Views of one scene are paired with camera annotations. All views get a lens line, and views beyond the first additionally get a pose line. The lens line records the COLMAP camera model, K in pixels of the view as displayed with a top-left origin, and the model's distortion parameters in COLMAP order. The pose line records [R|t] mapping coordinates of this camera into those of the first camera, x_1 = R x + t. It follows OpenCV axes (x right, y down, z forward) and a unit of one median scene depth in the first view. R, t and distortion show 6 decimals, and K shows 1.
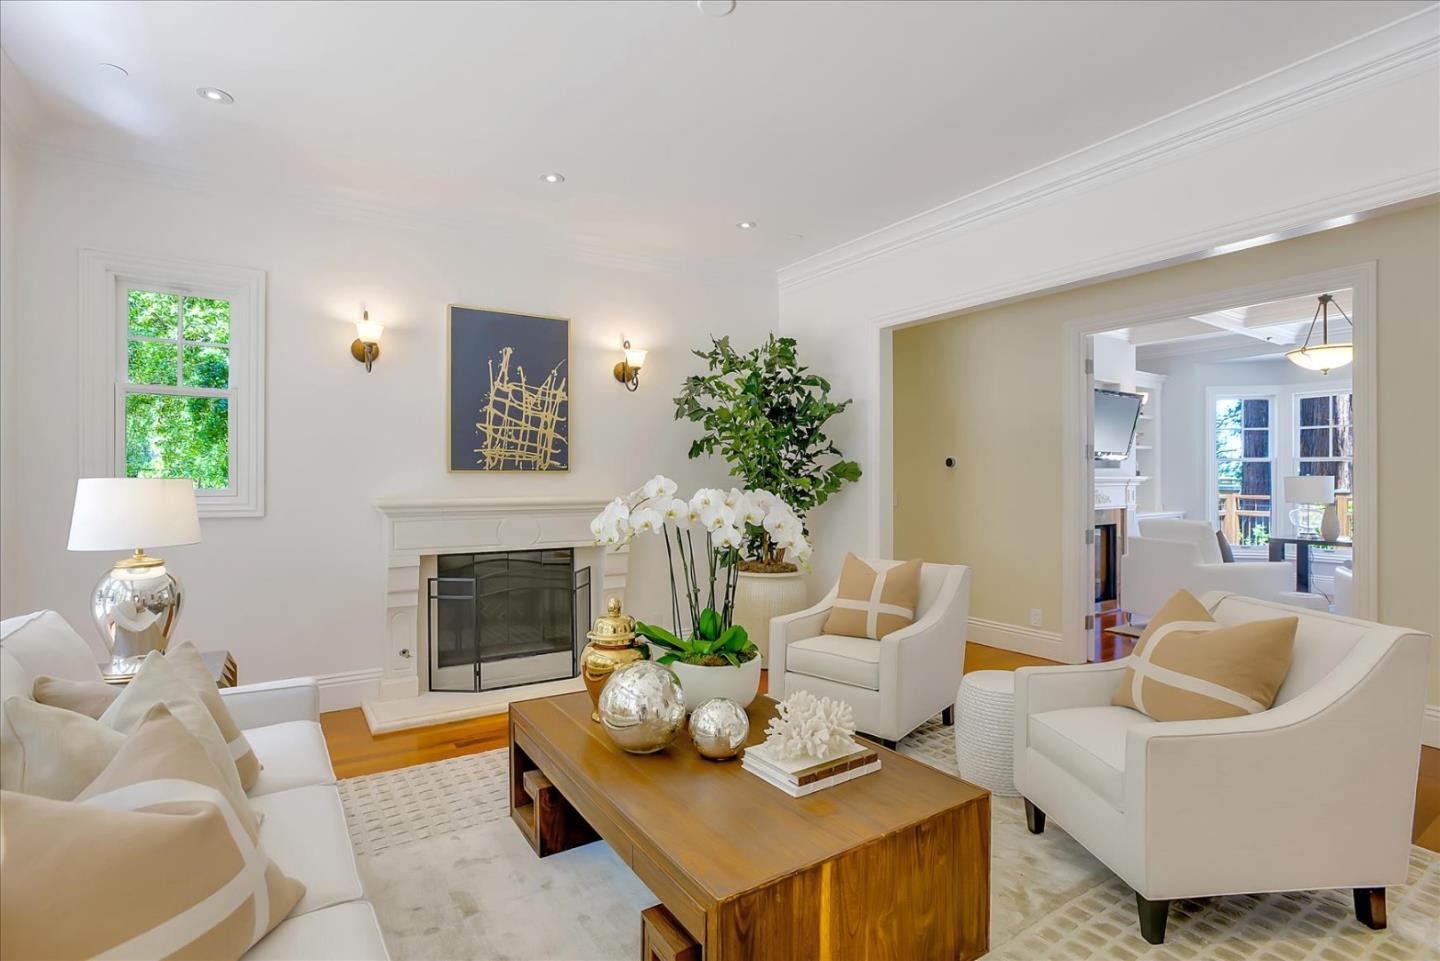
lens RADIAL K [[701.0, 0, 716.6], [0, 701.0, 474.0], [0, 0, 1]] dist [-0.050797, 0.015003]
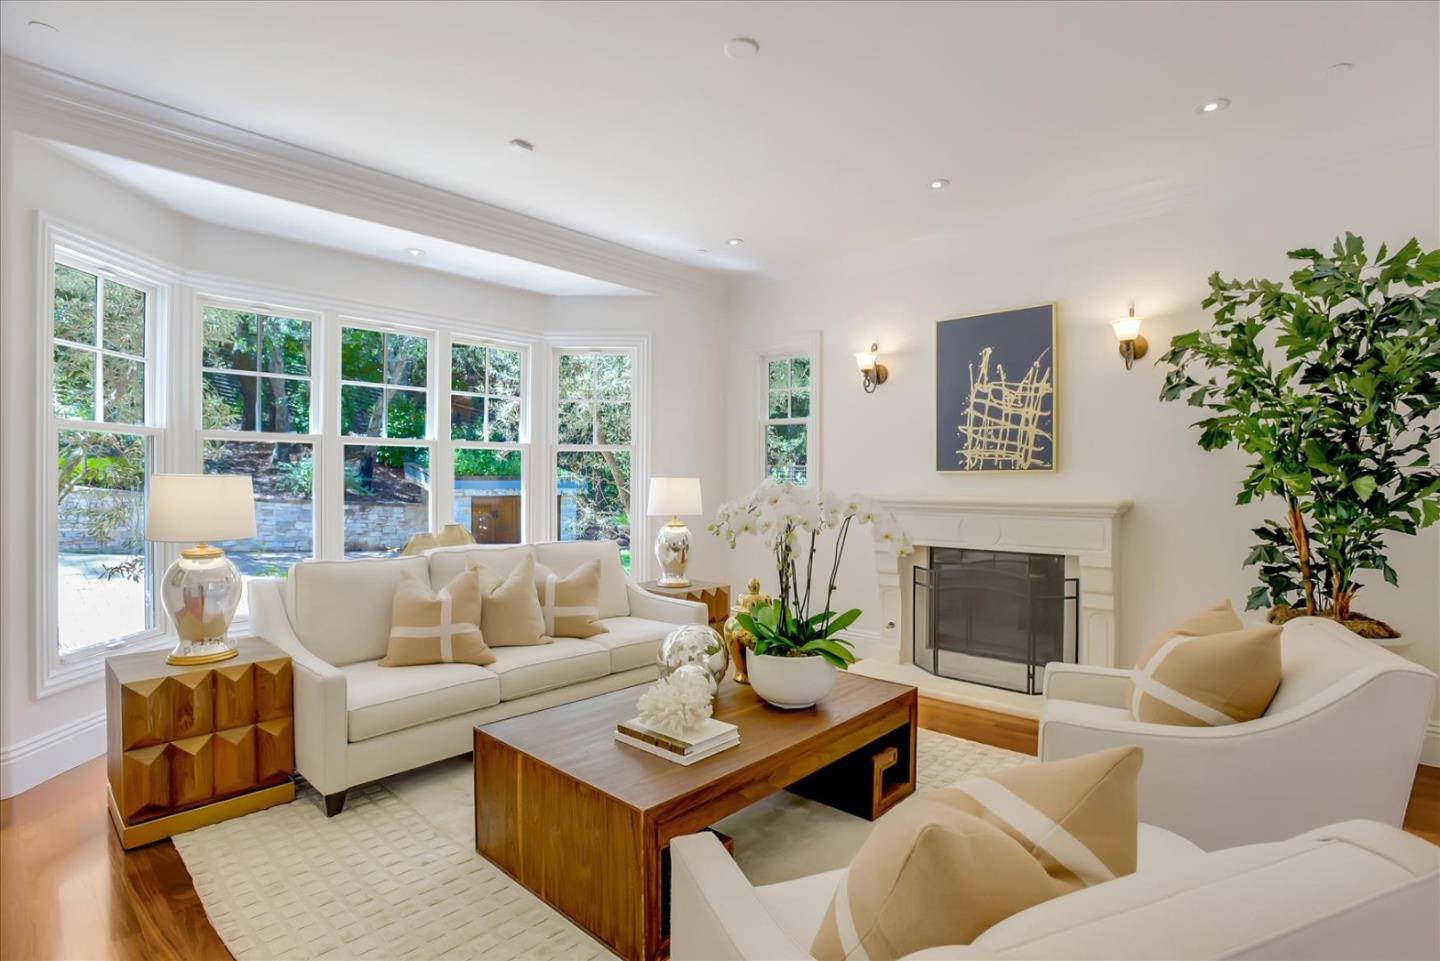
lens RADIAL K [[701.0, 0, 724.2], [0, 701.0, 482.0], [0, 0, 1]] dist [-0.050797, 0.015003]
pose [[0.263093, 0.003384, -0.964765, 0.563338], [0.001405, 0.999991, 0.003890, 0.007272], [0.964769, -0.002379, 0.263086, 0.365996]]
